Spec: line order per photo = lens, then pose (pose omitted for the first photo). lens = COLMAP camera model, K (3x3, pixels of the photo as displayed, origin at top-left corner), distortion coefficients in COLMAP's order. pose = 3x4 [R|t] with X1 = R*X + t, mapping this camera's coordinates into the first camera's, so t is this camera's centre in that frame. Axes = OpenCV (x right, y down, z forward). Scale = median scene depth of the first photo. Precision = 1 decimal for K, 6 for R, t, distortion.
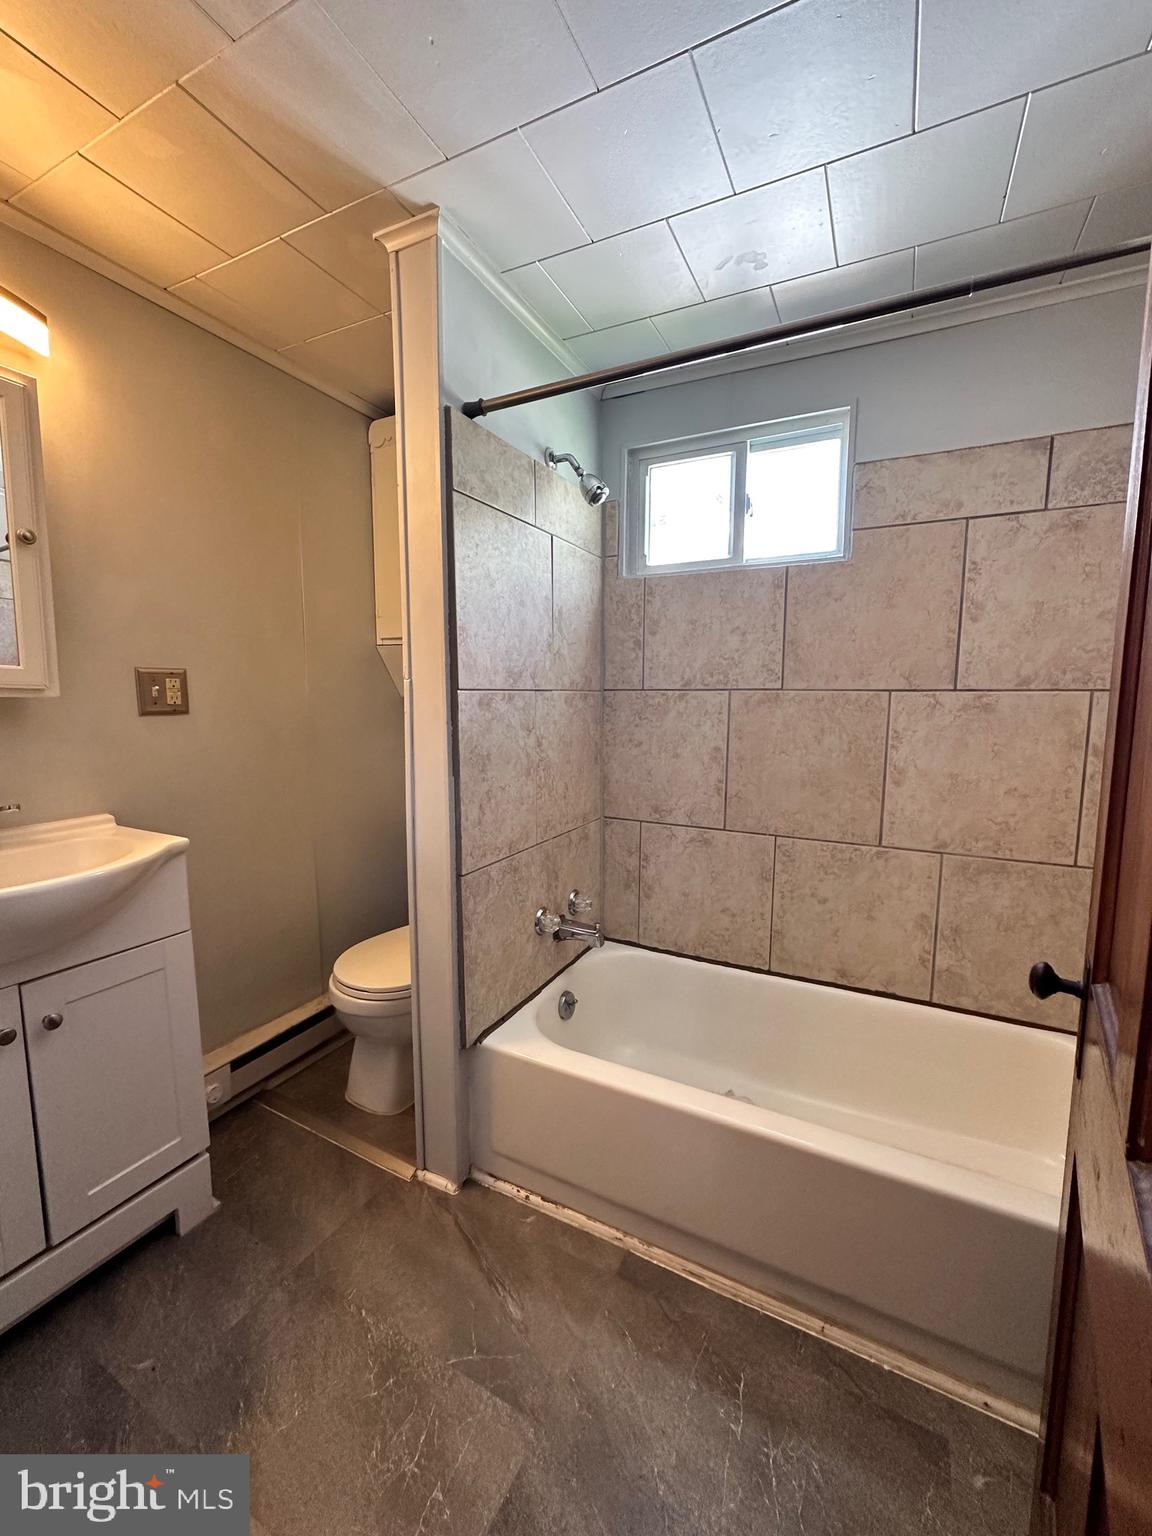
lens RADIAL K [[612.4, 0, 578.2], [0, 612.4, 771.2], [0, 0, 1]] dist [-0.005867, 0.000306]
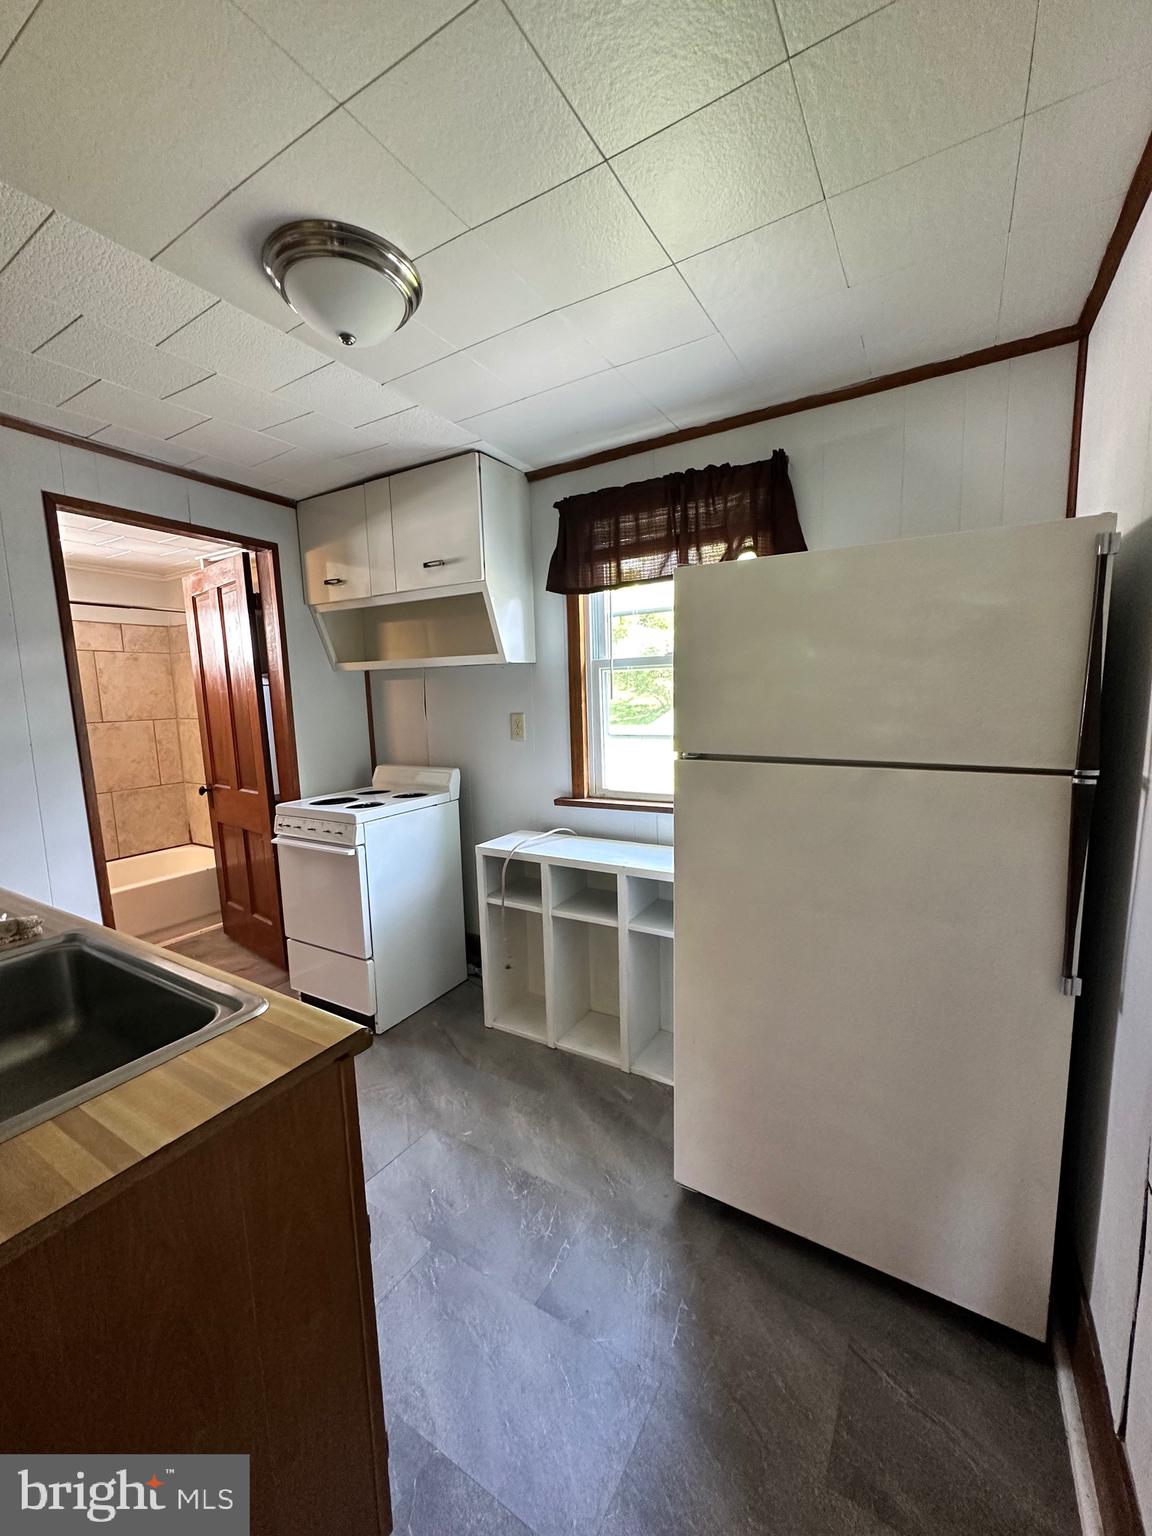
lens RADIAL K [[612.4, 0, 578.0], [0, 612.4, 772.7], [0, 0, 1]] dist [-0.005867, 0.000306]
pose [[0.066222, -0.139080, 0.988064, -1.673940], [0.146456, 0.980868, 0.128251, 0.027612], [-0.986998, 0.136214, 0.085324, -1.020750]]
